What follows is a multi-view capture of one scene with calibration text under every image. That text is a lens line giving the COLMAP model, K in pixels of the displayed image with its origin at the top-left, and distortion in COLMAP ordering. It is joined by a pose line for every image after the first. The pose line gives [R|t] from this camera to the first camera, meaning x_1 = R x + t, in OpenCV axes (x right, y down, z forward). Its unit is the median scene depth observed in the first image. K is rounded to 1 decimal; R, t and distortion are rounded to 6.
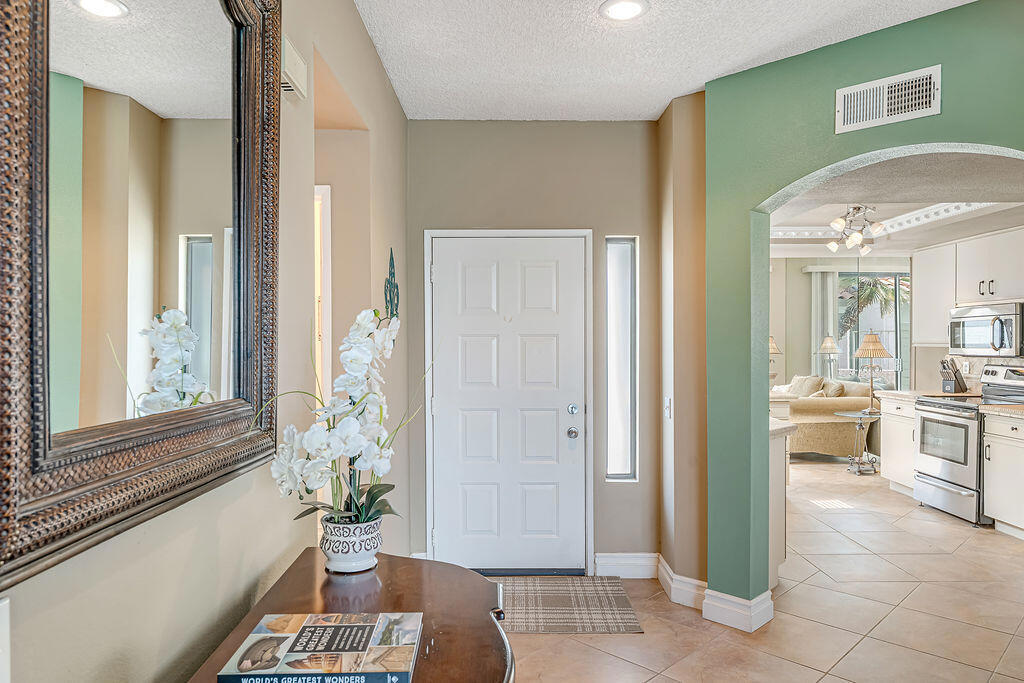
lens RADIAL K [[667.3, 0, 515.5], [0, 667.3, 344.7], [0, 0, 1]] dist [-0.000680, 0.003835]
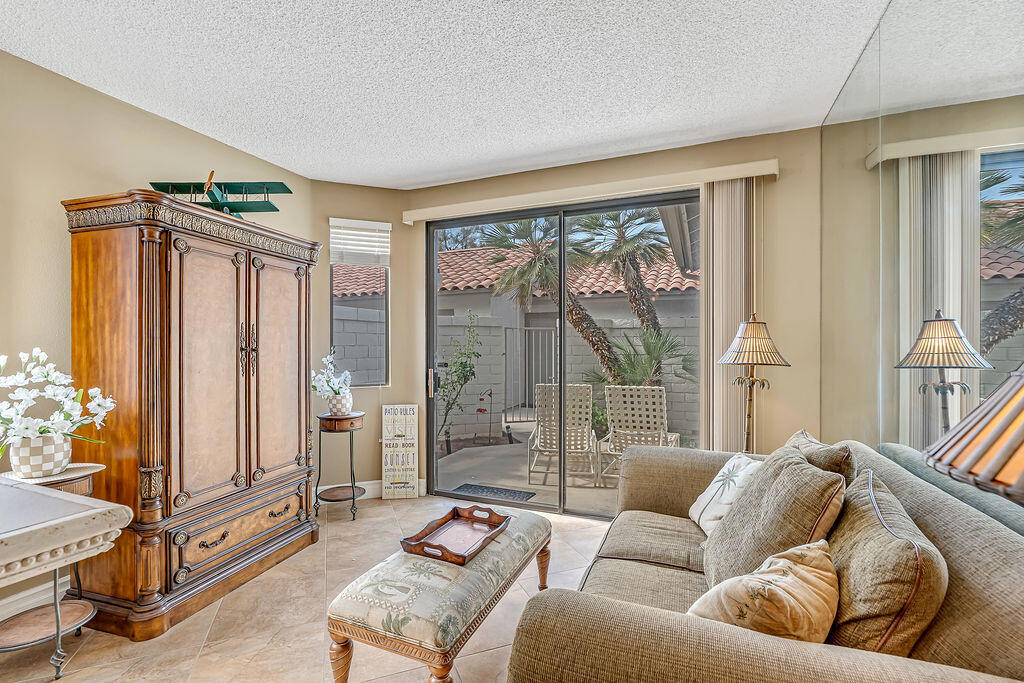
lens RADIAL K [[453.0, 0, 512.5], [0, 453.0, 345.6], [0, 0, 1]] dist [-0.013587, 0.002810]
pose [[0.918476, 0.005659, -0.395435, 0.610577], [-0.008683, 0.999945, -0.005858, 0.008860], [0.395380, 0.008814, 0.918475, 1.189053]]
